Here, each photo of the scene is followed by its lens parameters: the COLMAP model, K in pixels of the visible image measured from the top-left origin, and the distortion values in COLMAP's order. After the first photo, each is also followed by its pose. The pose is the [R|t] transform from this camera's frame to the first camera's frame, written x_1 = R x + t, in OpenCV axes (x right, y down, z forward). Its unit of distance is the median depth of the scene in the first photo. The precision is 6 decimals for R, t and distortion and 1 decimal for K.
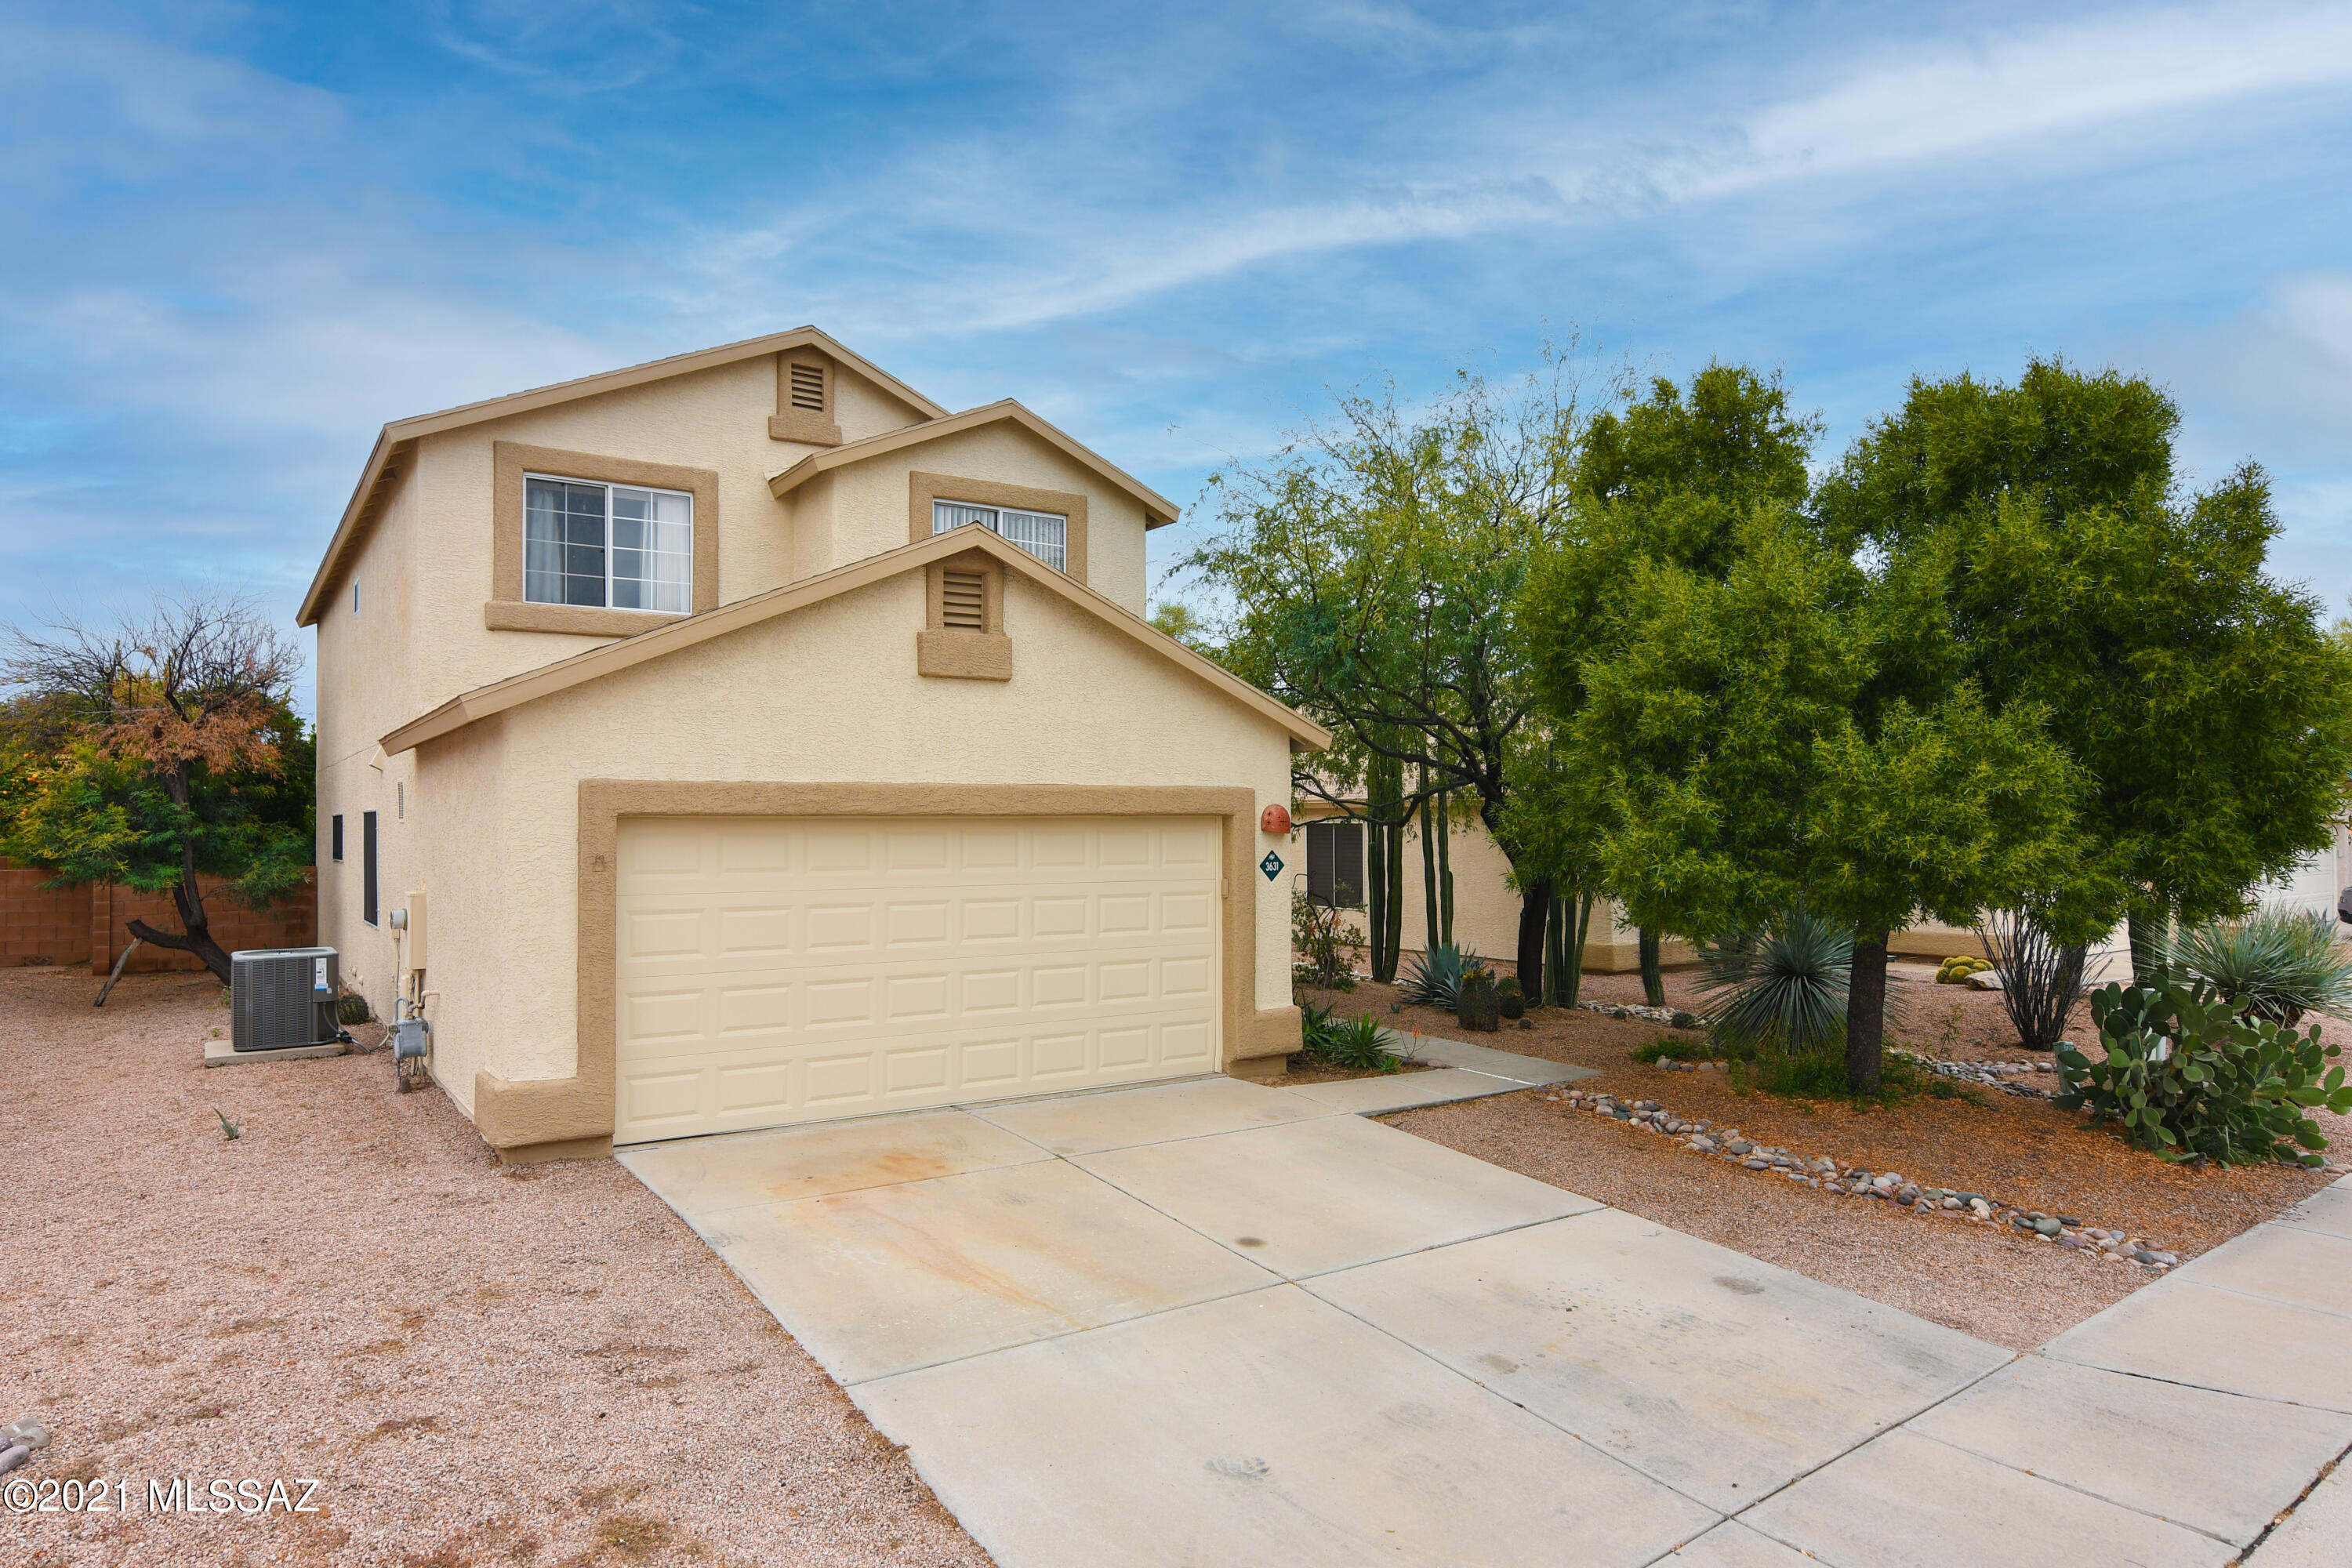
lens RADIAL K [[1436.3, 0, 1176.0], [0, 1436.3, 784.0], [0, 0, 1]] dist [-0.000752, 0.000572]
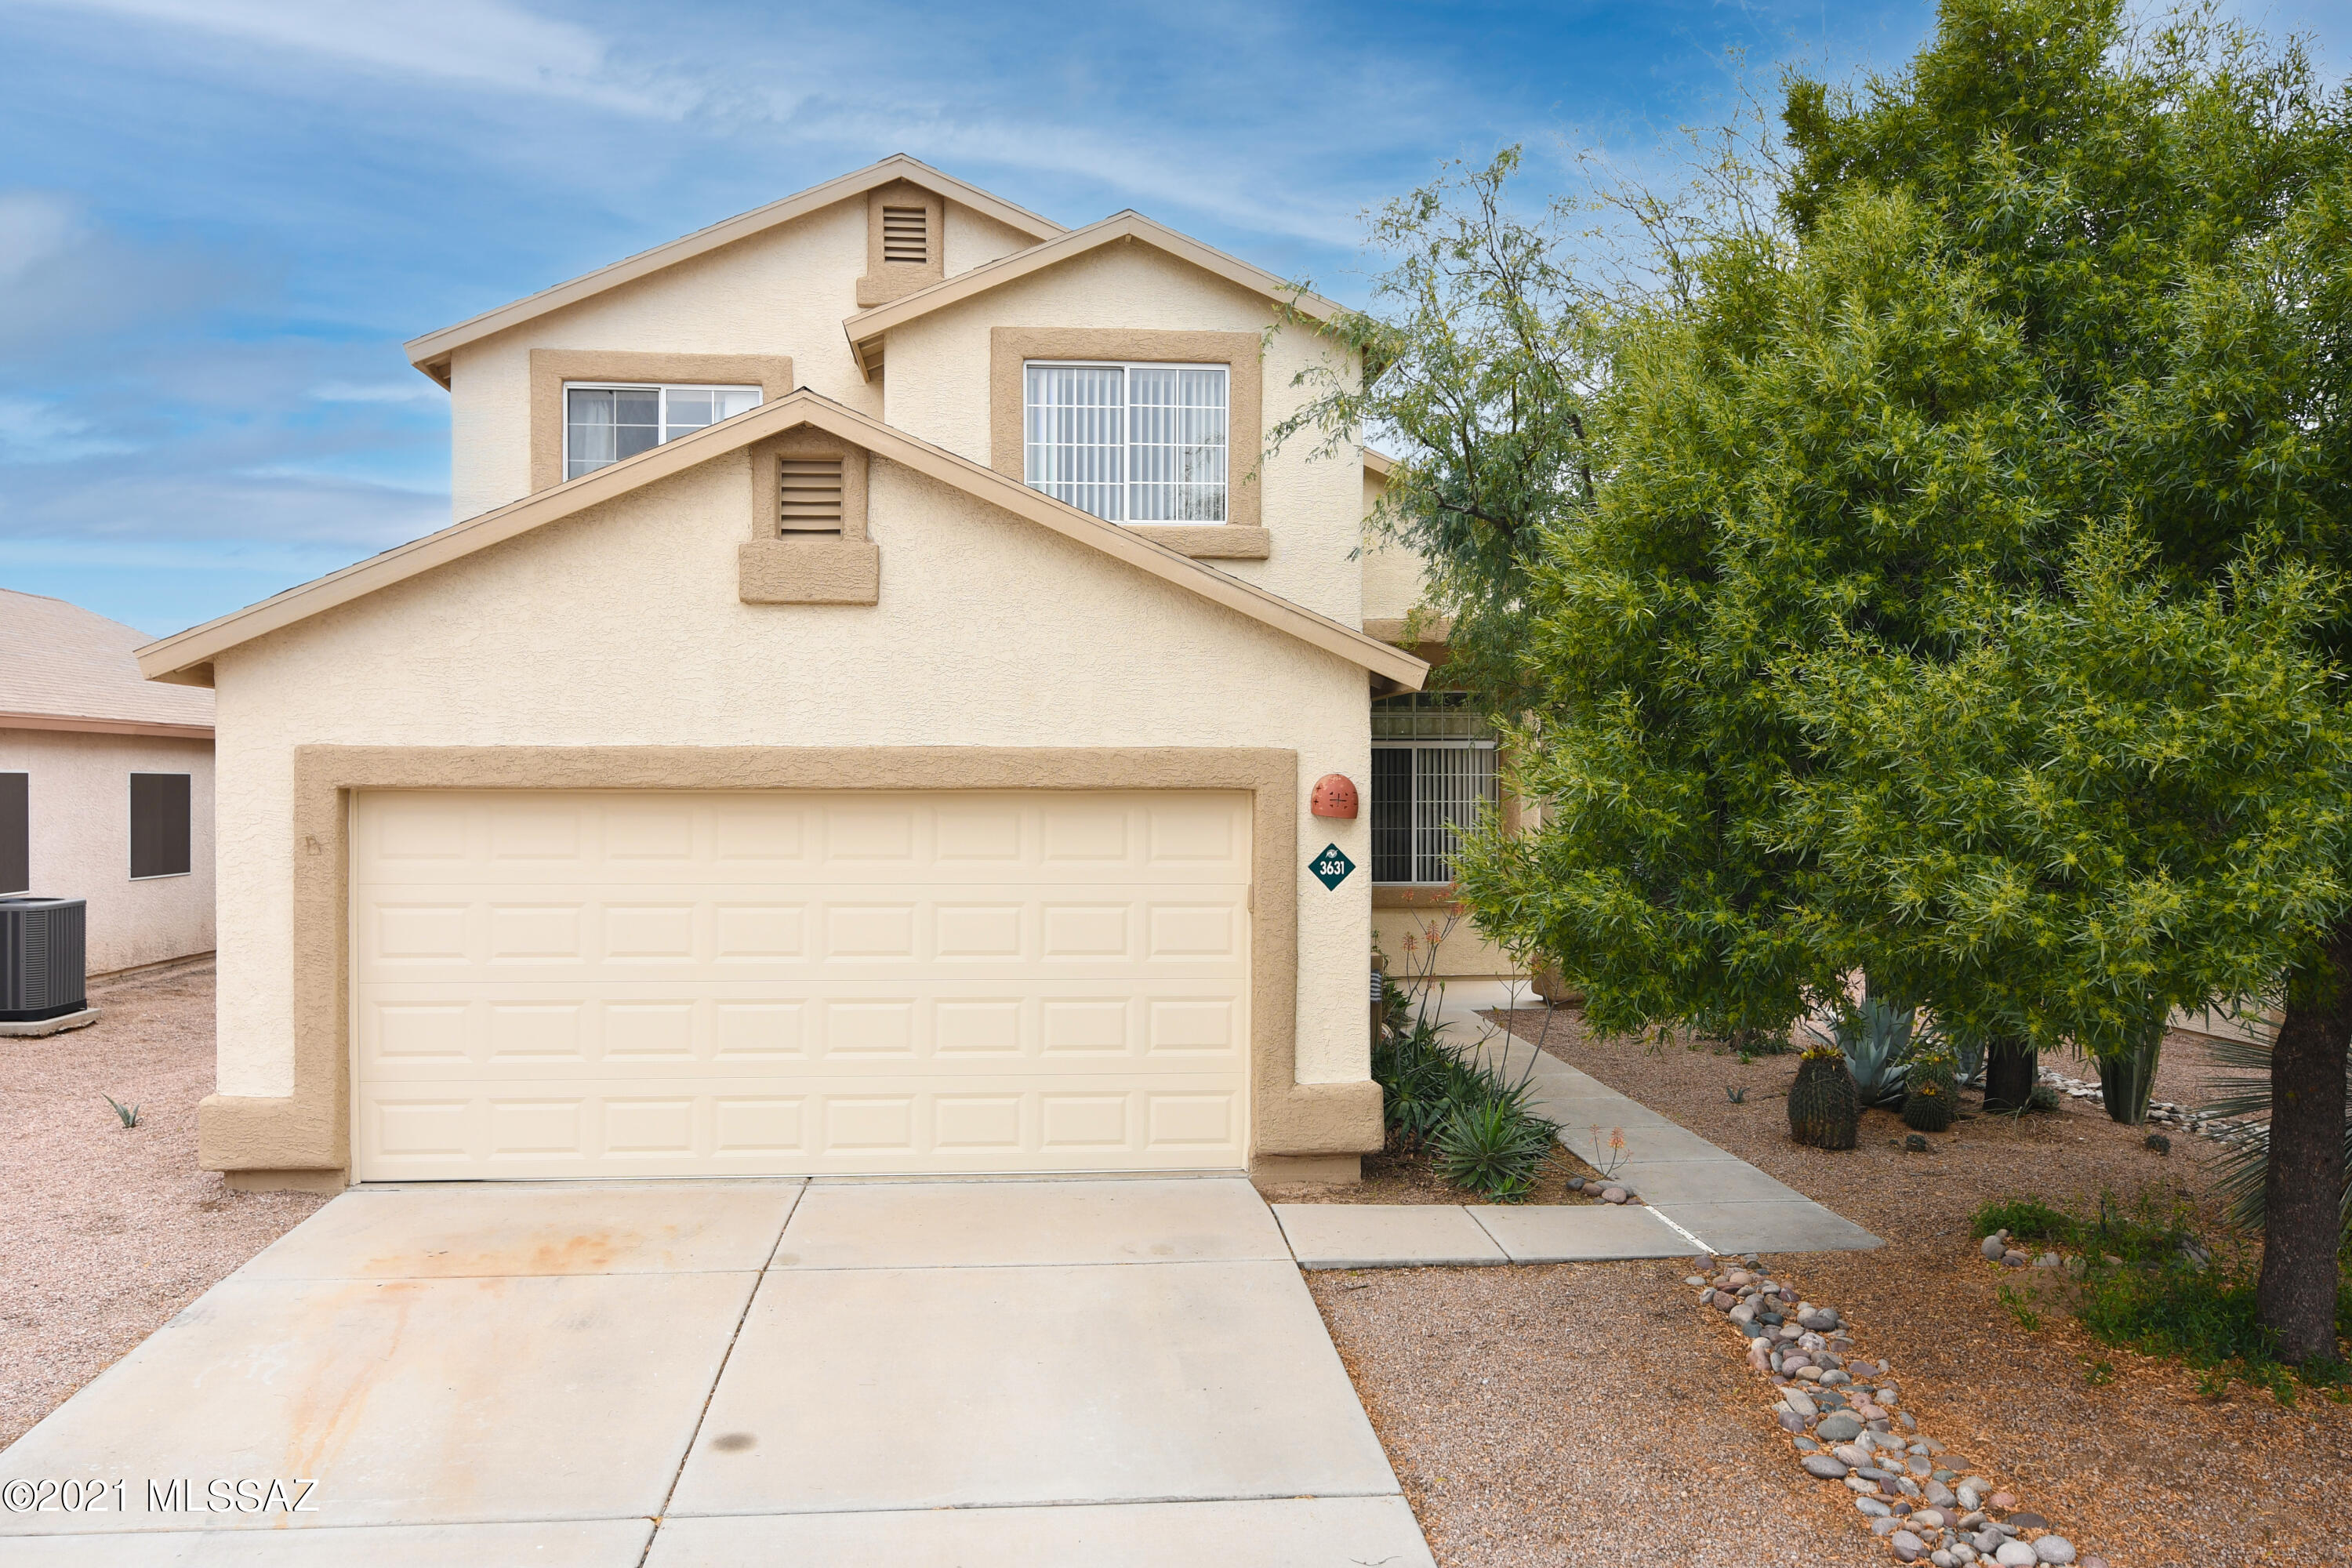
lens RADIAL K [[1800.1, 0, 1176.0], [0, 1800.1, 784.0], [0, 0, 1]] dist [-0.000337, -0.004812]
pose [[0.870381, 0.006852, -0.492332, 0.472484], [0.007405, 0.999608, 0.027003, -0.004499], [0.492324, -0.027148, 0.869989, 0.285776]]
